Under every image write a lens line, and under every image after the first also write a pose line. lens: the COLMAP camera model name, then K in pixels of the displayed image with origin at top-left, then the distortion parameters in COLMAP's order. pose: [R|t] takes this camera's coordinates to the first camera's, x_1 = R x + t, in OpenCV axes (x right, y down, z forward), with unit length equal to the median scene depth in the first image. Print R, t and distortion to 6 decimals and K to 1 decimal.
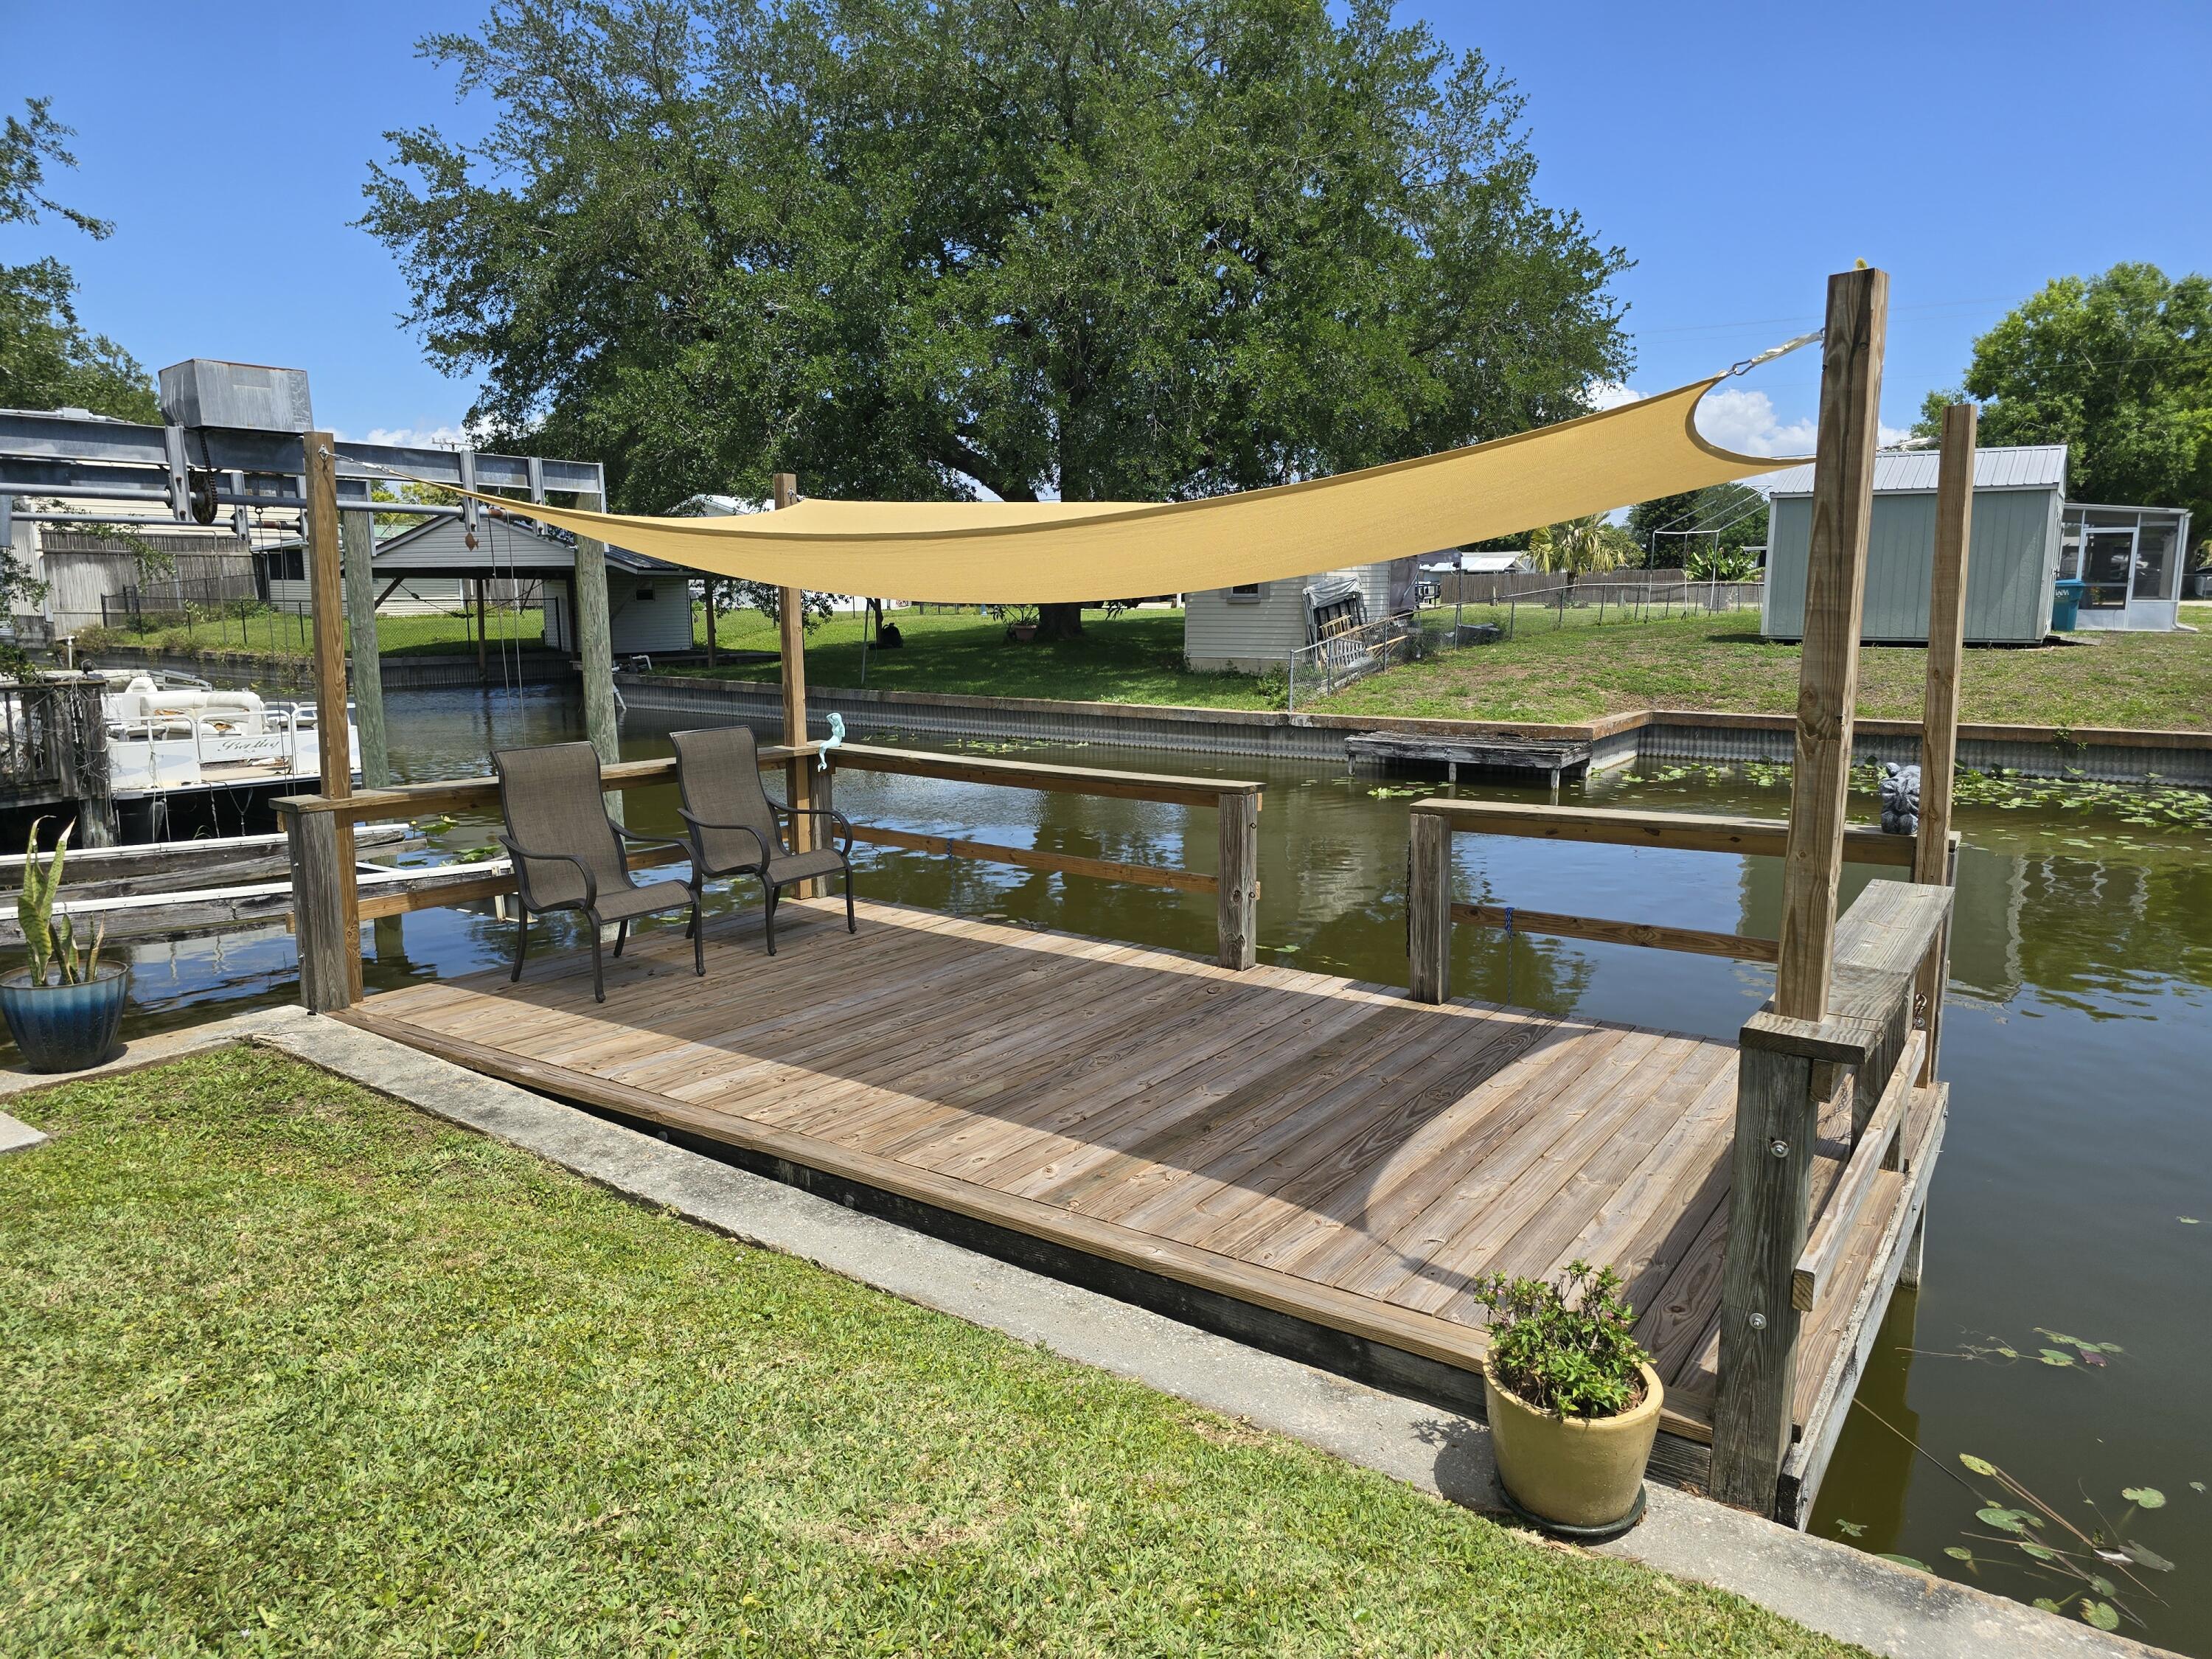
lens RADIAL K [[1526.1, 0, 1119.6], [0, 1526.1, 840.5], [0, 0, 1]] dist [0.049388, -0.043819]
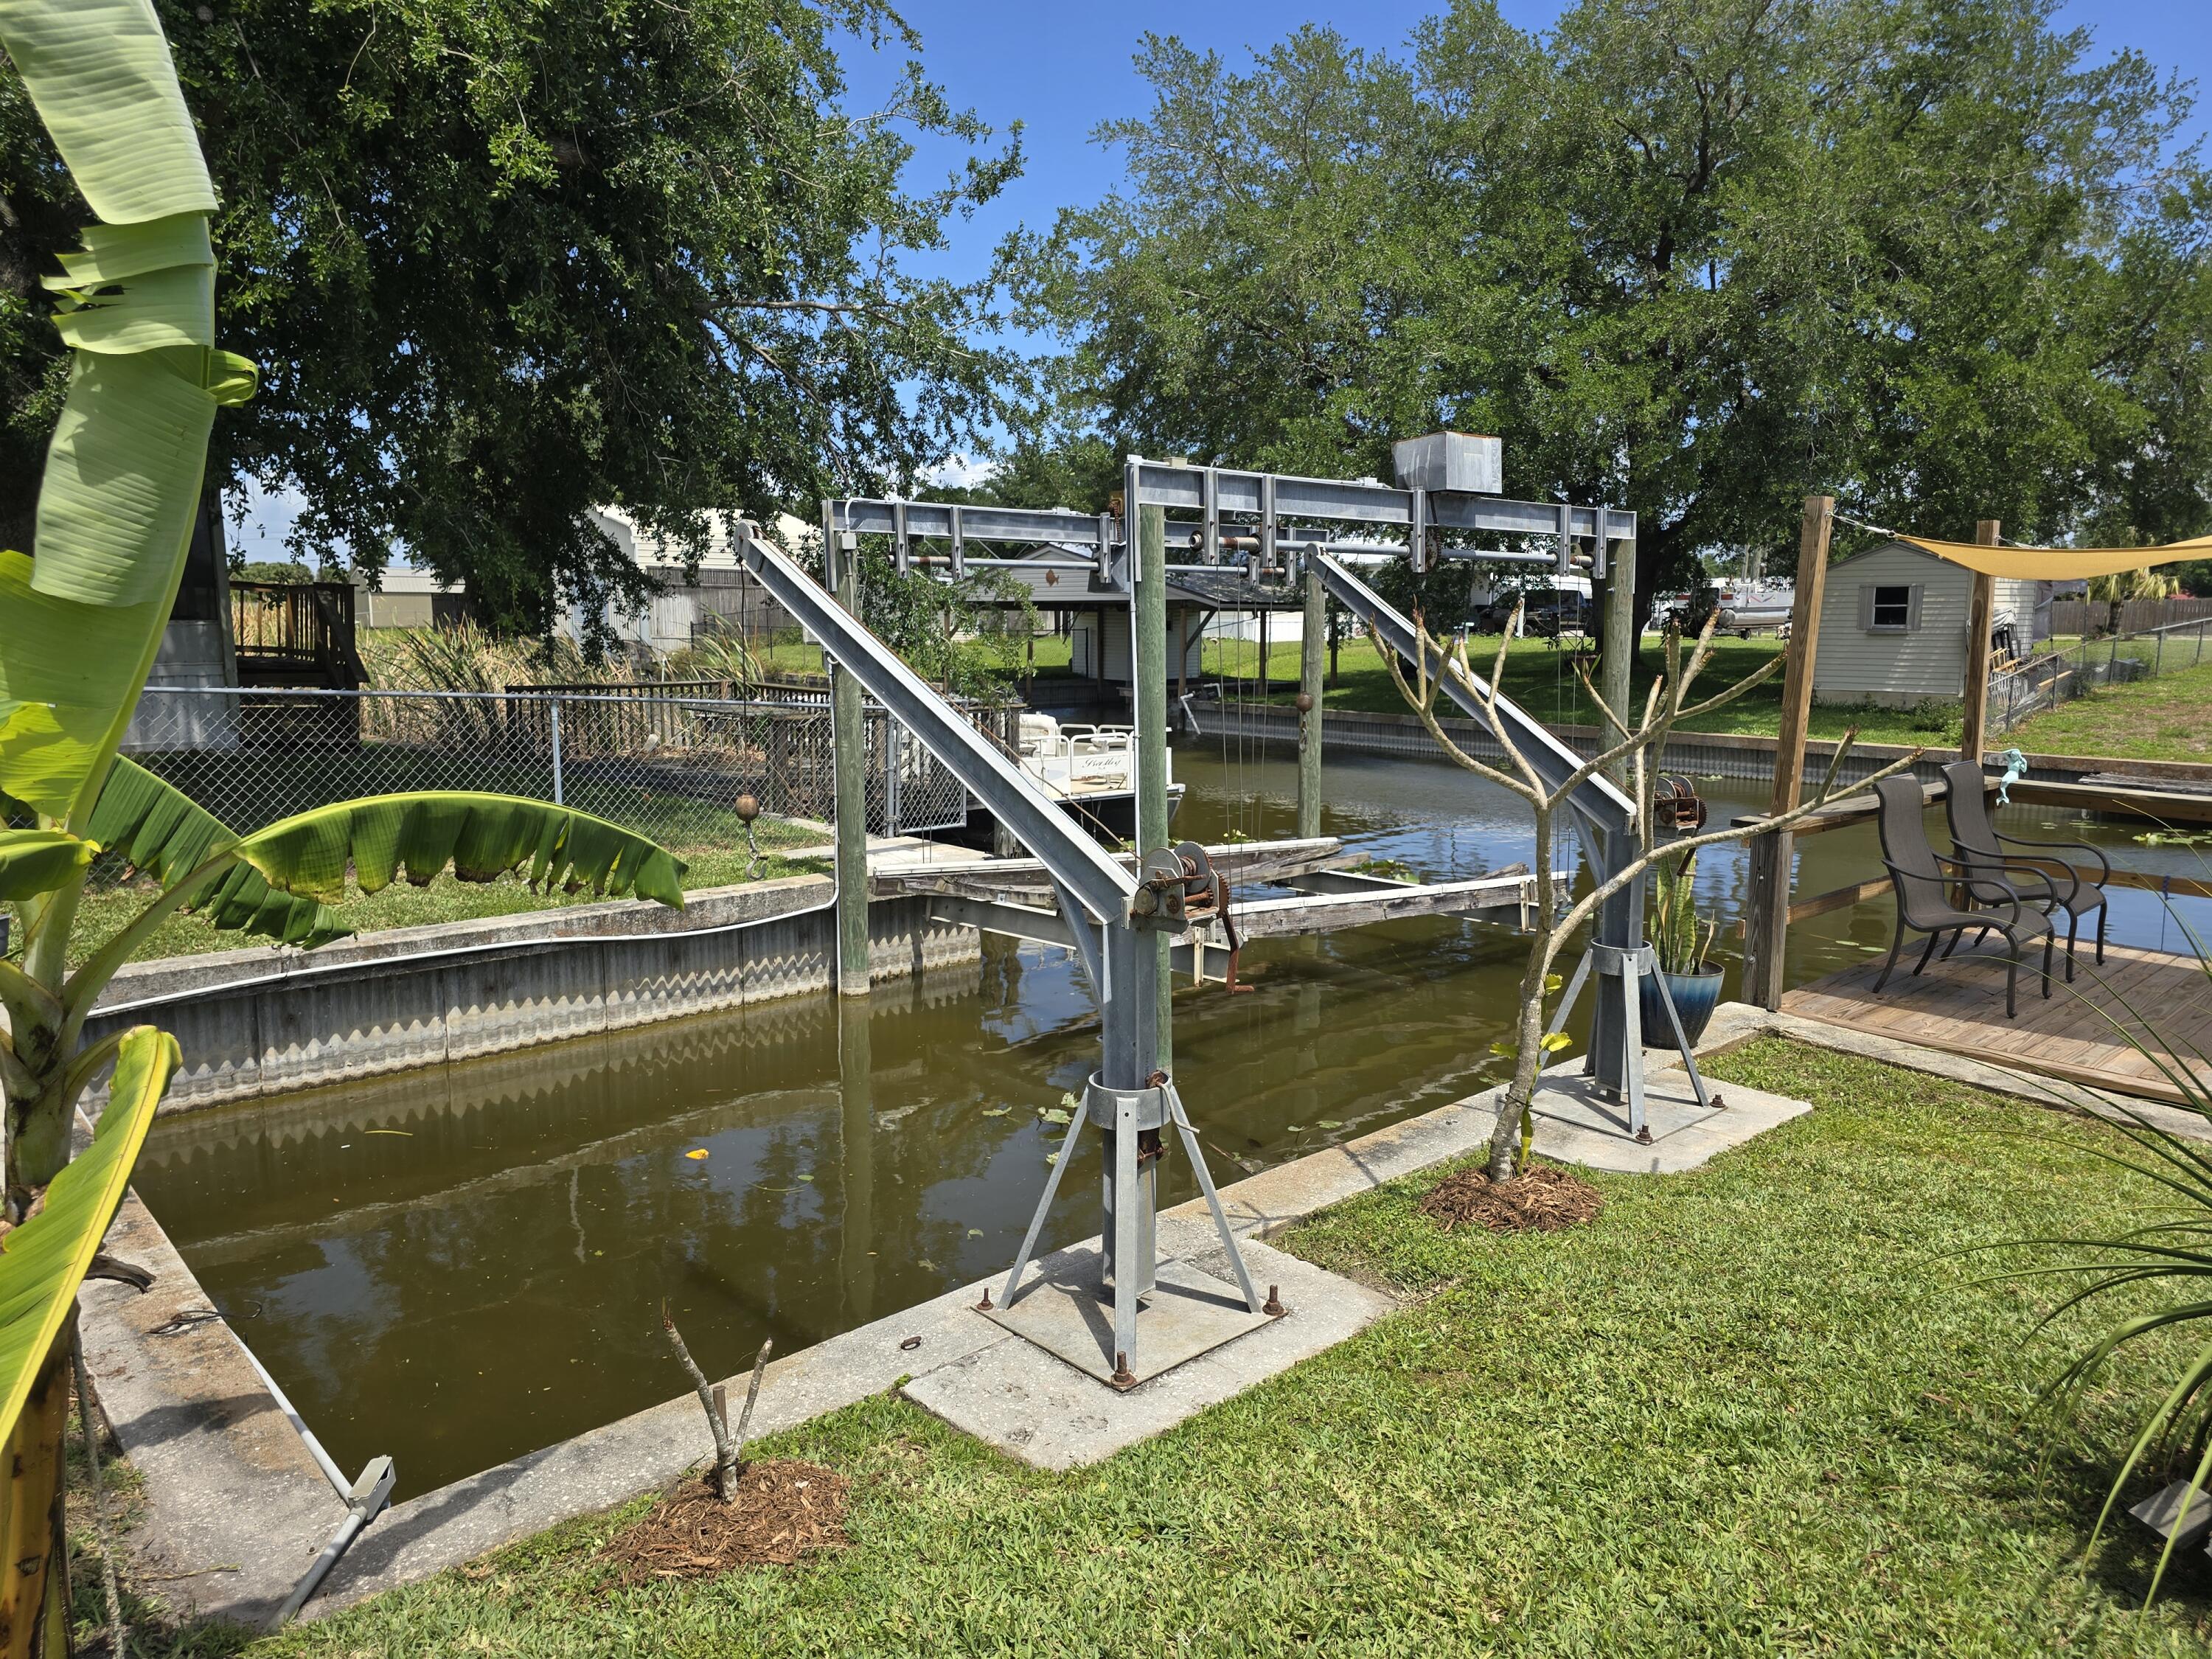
lens RADIAL K [[1526.1, 0, 1107.7], [0, 1526.1, 818.1], [0, 0, 1]] dist [0.049388, -0.043819]
pose [[0.973786, 0.032007, -0.225201, -0.196364], [-0.039249, 0.998844, -0.027752, 0.005907], [0.224053, 0.035864, 0.973917, -0.054071]]
